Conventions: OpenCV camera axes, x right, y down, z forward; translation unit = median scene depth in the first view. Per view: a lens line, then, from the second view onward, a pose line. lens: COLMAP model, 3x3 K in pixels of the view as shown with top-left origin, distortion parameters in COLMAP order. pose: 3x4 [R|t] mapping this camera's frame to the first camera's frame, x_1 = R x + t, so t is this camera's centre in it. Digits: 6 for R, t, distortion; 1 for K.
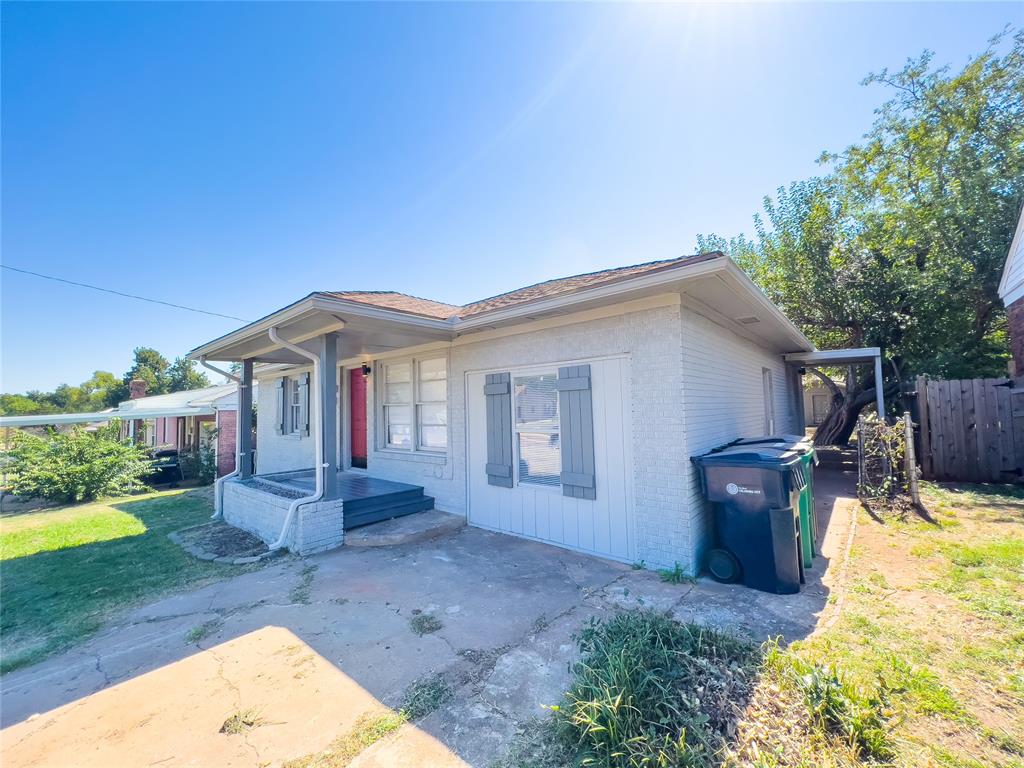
lens RADIAL K [[412.4, 0, 509.5], [0, 412.4, 383.8], [0, 0, 1]] dist [0.001619, -0.000881]
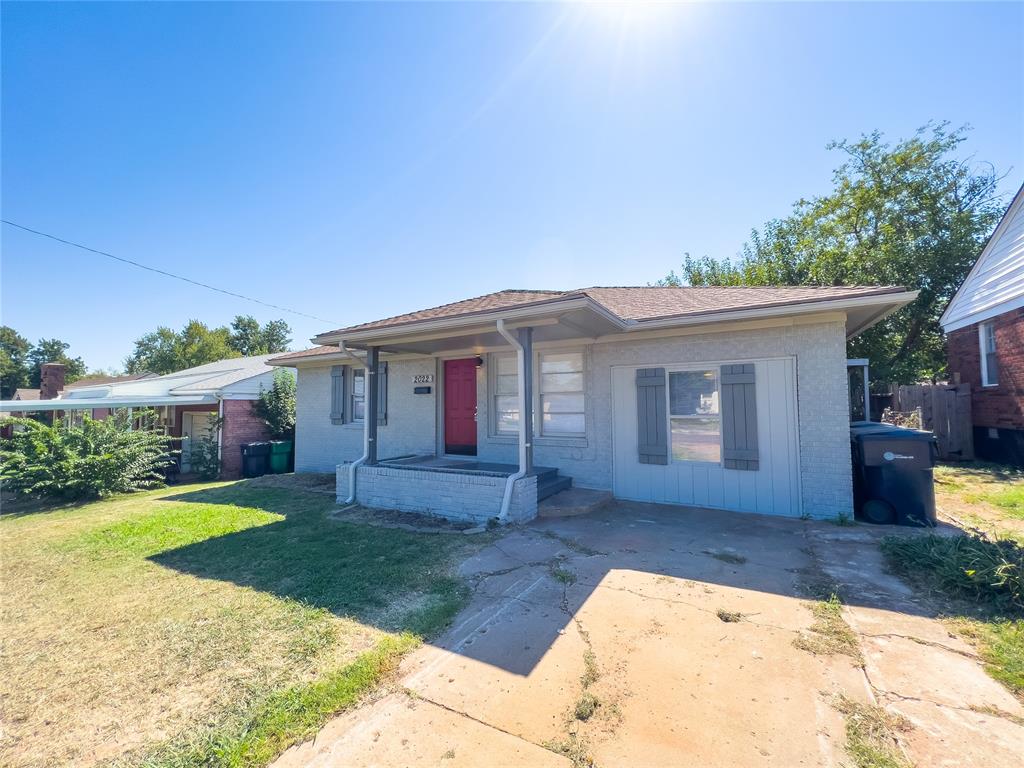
lens RADIAL K [[409.3, 0, 514.6], [0, 409.3, 385.9], [0, 0, 1]] dist [-0.001200, 0.000656]
pose [[0.979707, 0.026307, 0.198703, -0.663559], [-0.027860, 0.999599, 0.005022, 0.030686], [-0.198491, -0.010456, 0.980047, -0.069687]]
